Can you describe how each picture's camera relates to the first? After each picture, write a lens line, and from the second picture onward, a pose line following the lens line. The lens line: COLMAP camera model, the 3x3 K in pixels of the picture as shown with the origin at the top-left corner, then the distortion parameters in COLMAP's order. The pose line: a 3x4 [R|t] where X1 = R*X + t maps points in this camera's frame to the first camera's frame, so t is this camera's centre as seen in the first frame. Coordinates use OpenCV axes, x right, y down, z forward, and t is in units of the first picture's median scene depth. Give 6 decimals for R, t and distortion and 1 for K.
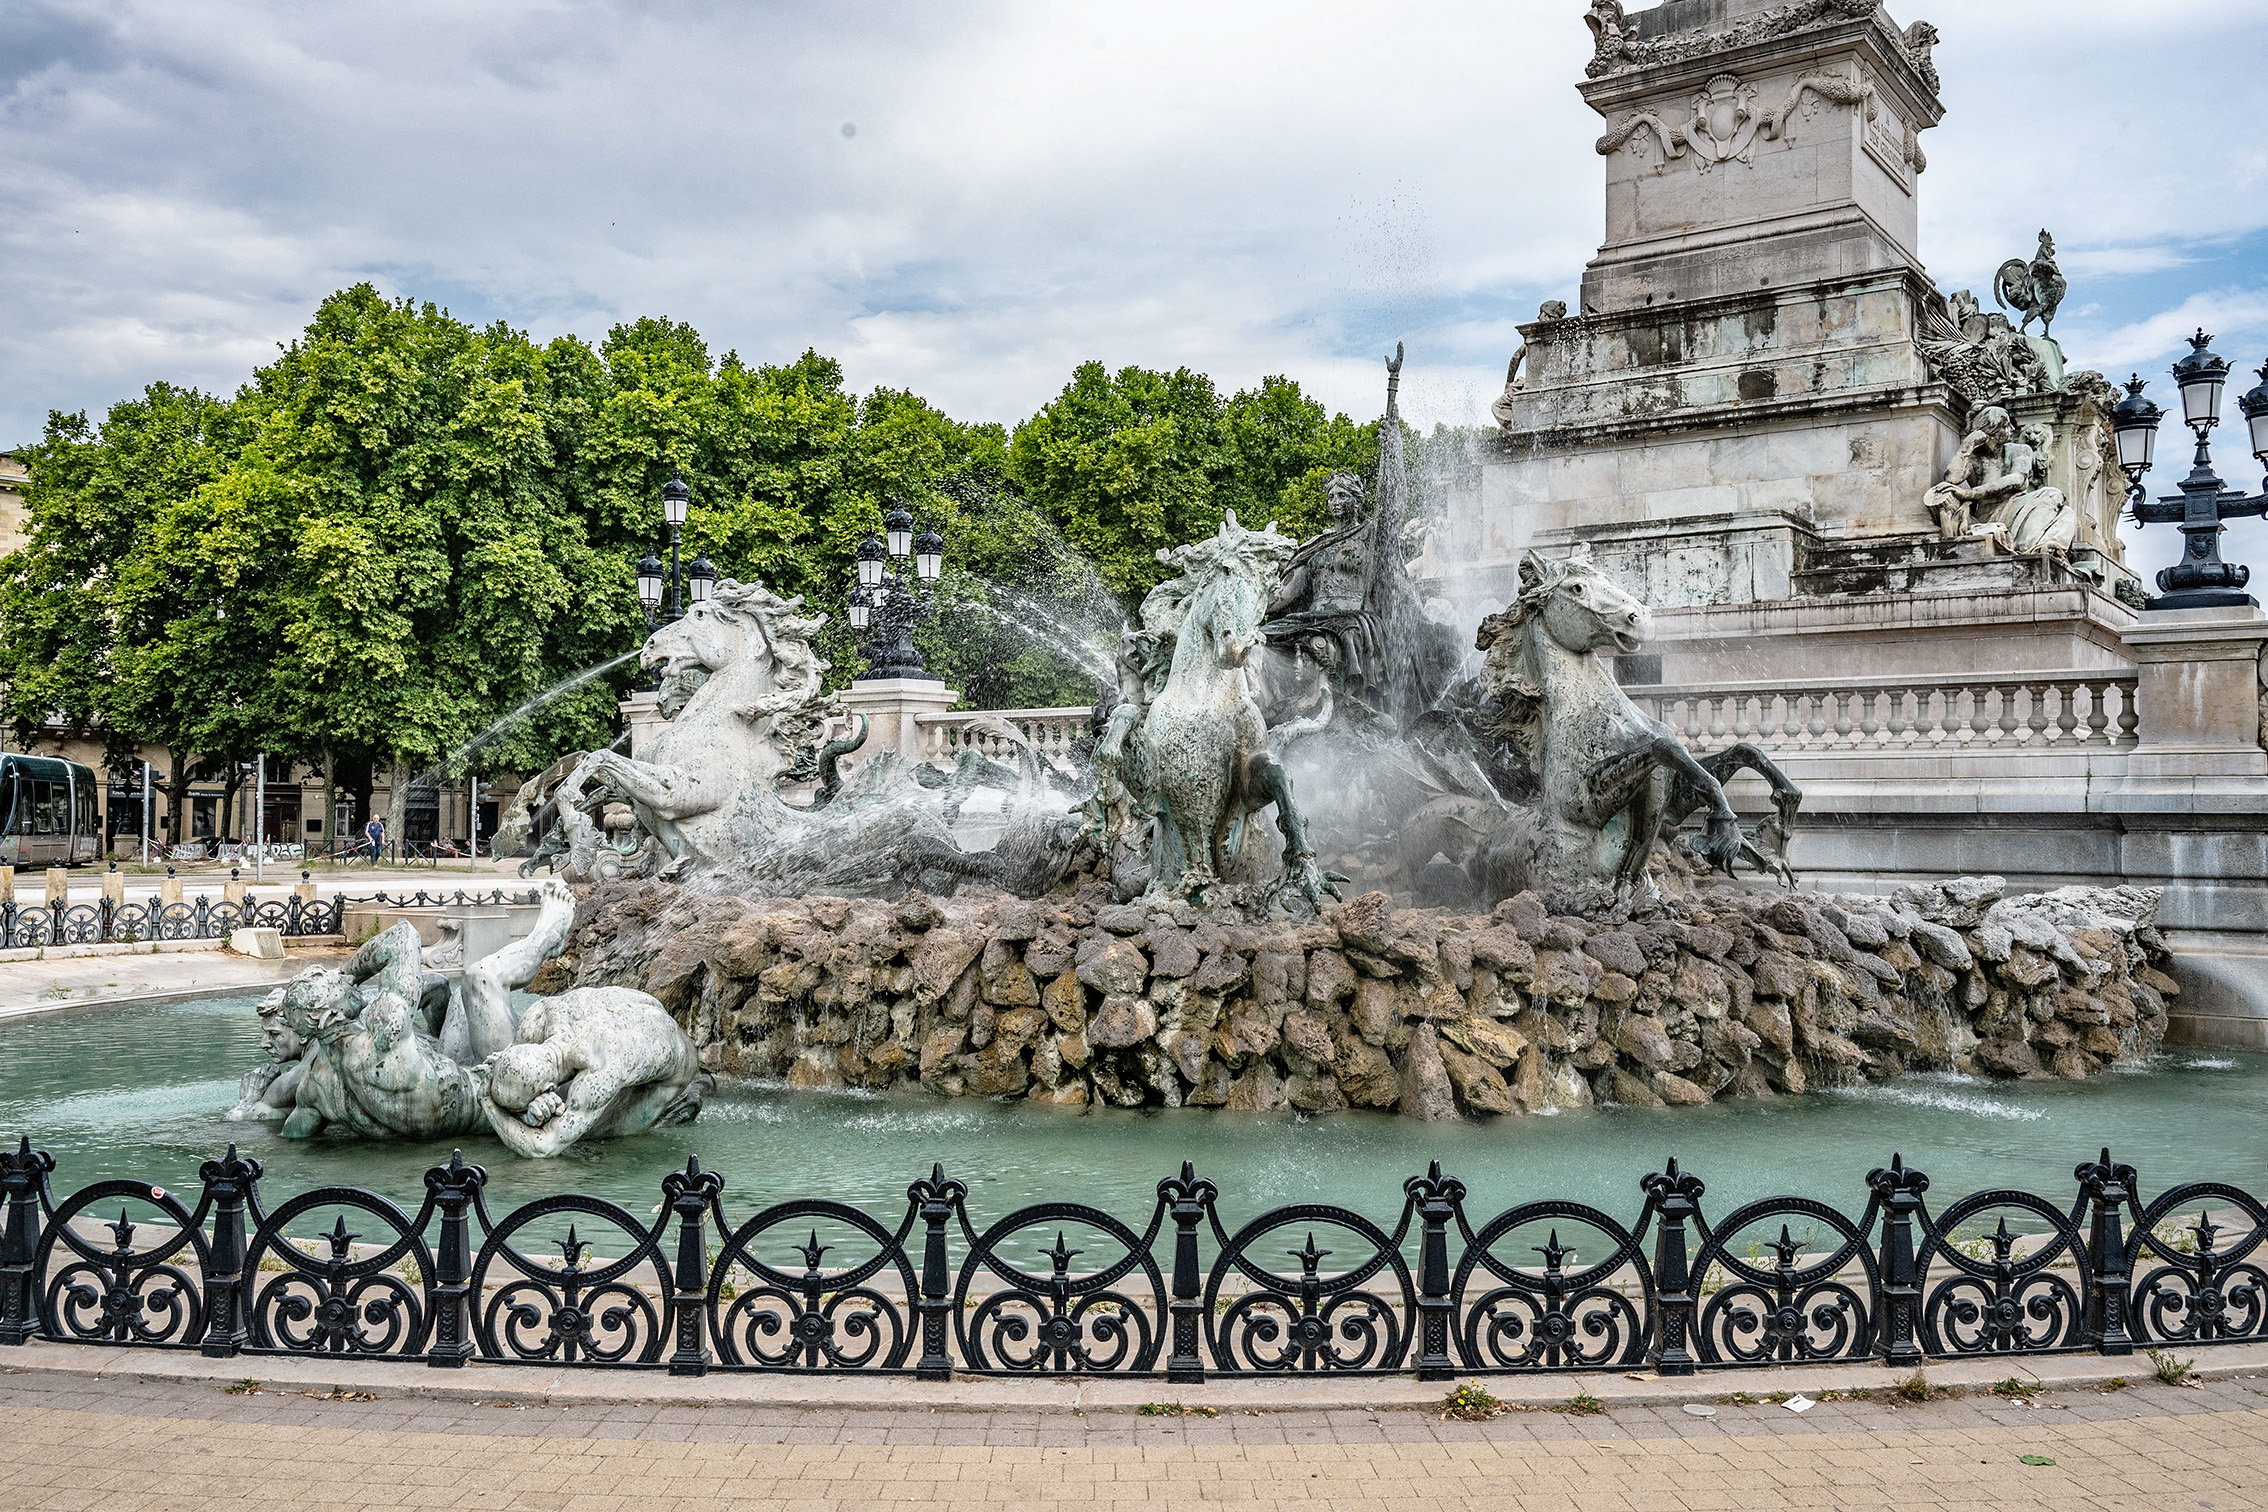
lens RADIAL K [[1940.7, 0, 1133.9], [0, 1940.7, 788.7], [0, 0, 1]] dist [0.010466, 0.006632]
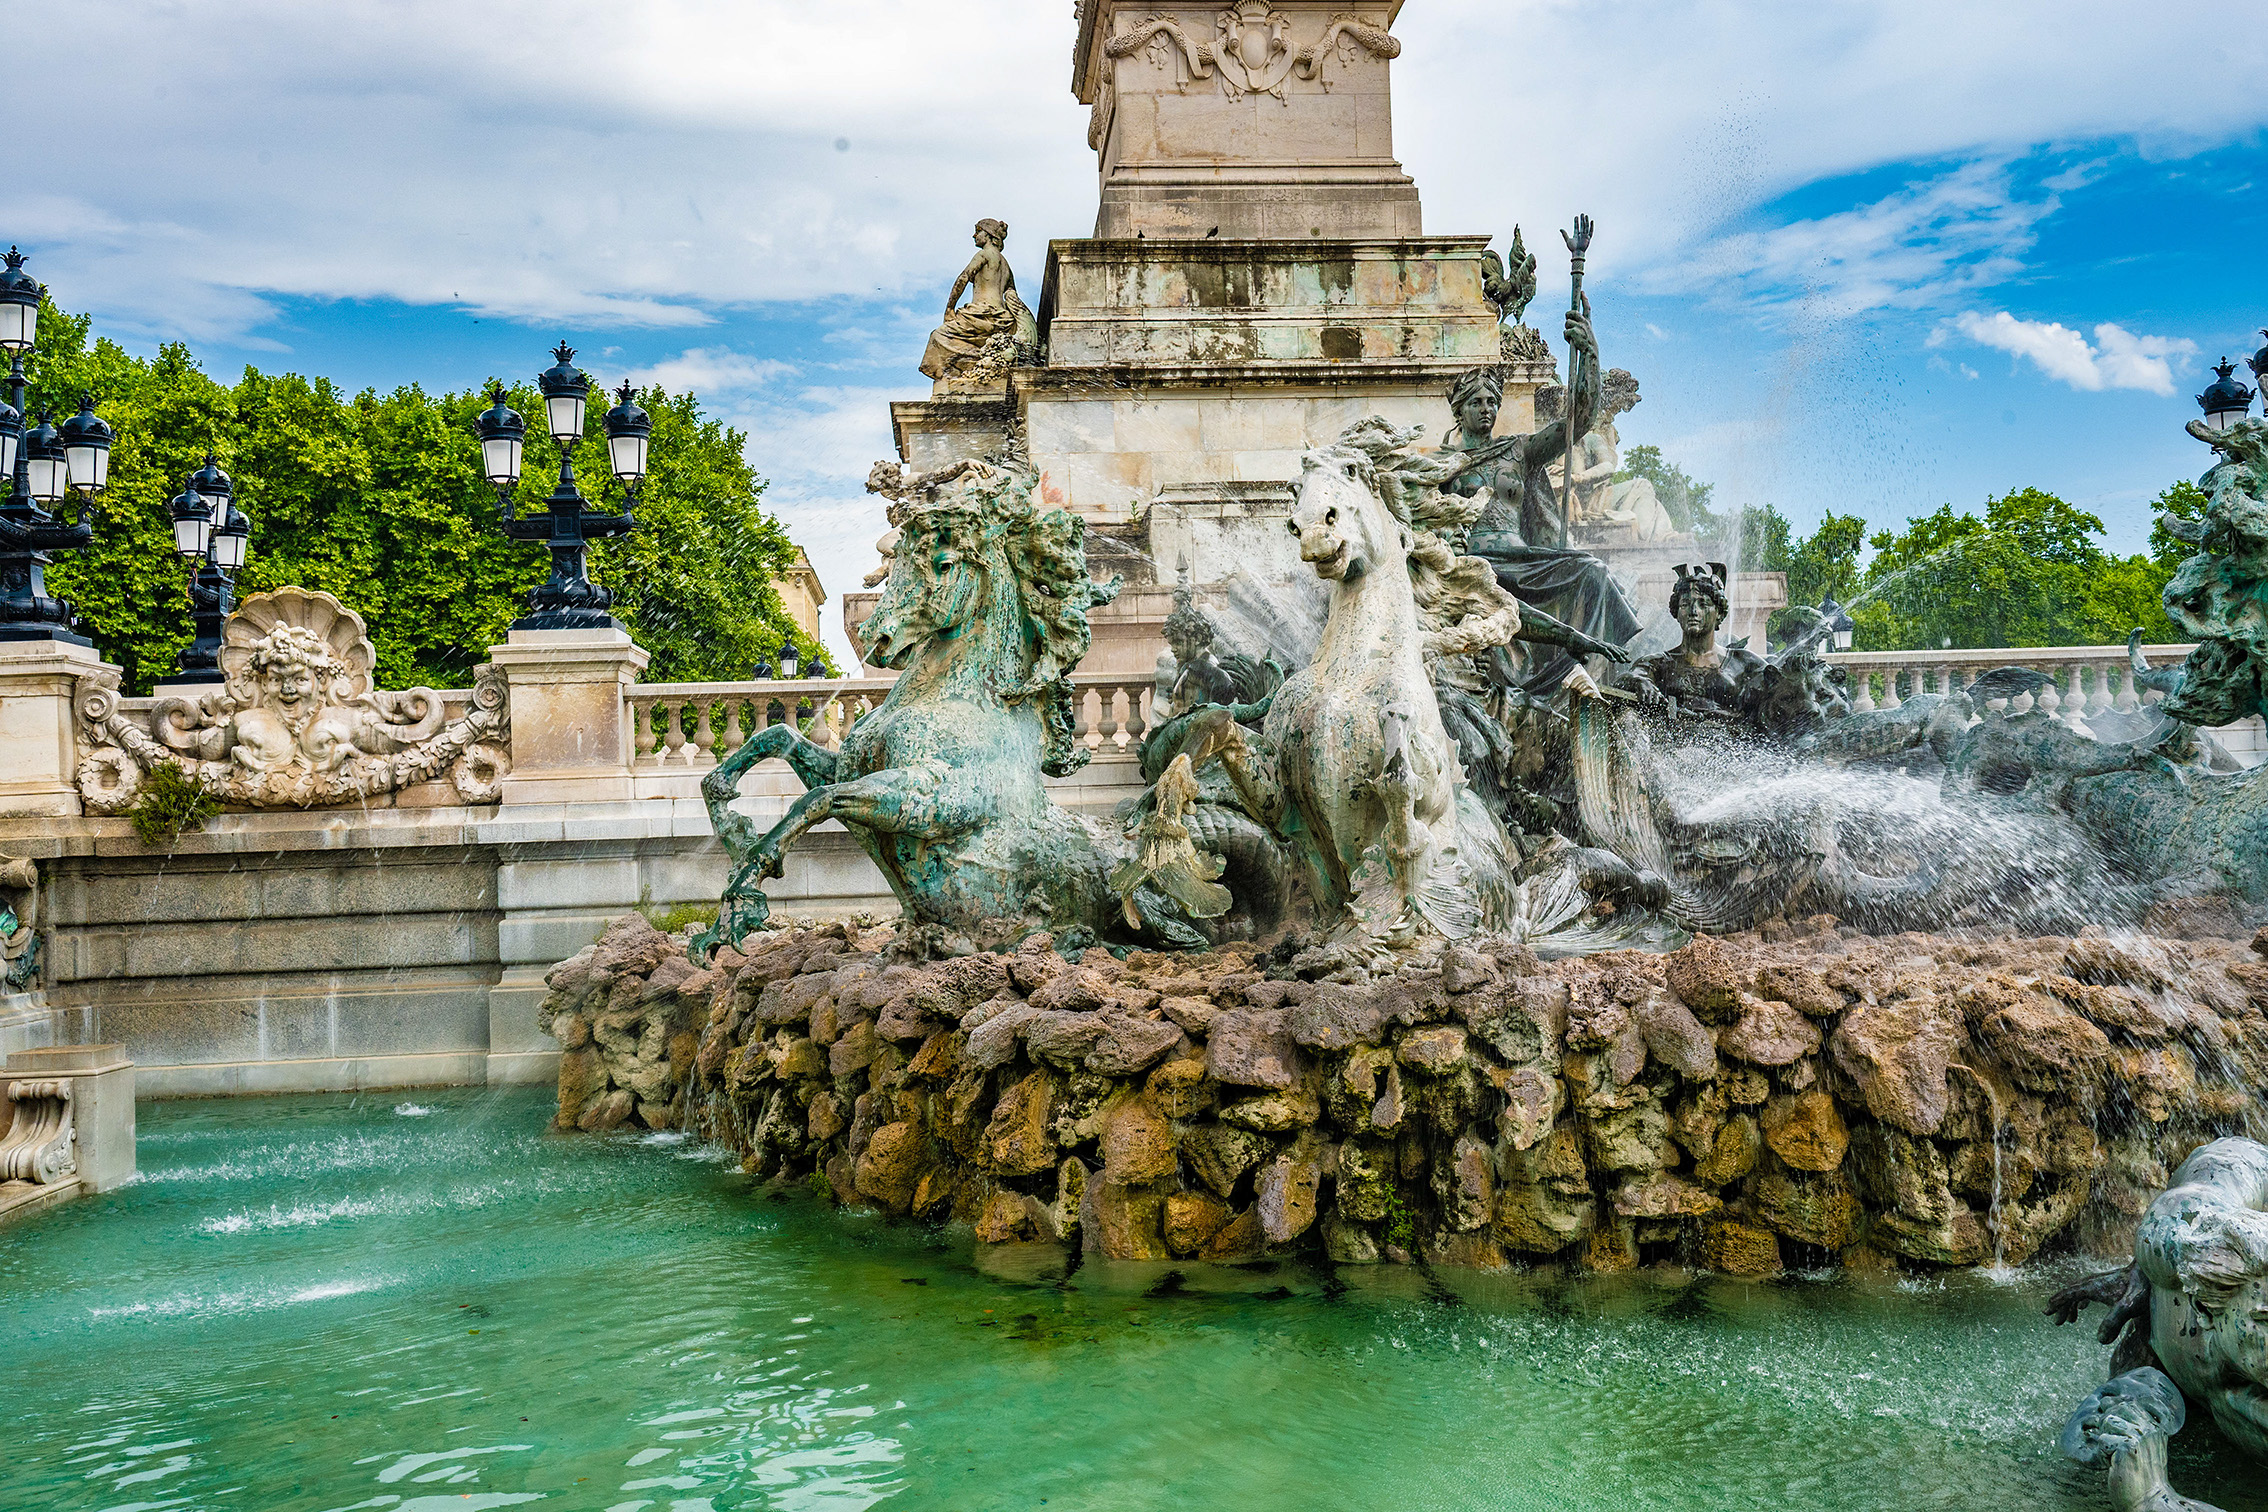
lens RADIAL K [[2051.3, 0, 1134.0], [0, 2051.3, 756.0], [0, 0, 1]] dist [0.041197, -0.000895]
pose [[0.767314, -0.004051, 0.641259, -0.371217], [0.021202, 0.999594, -0.019055, 0.002093], [-0.640922, 0.028217, 0.767088, 0.327337]]
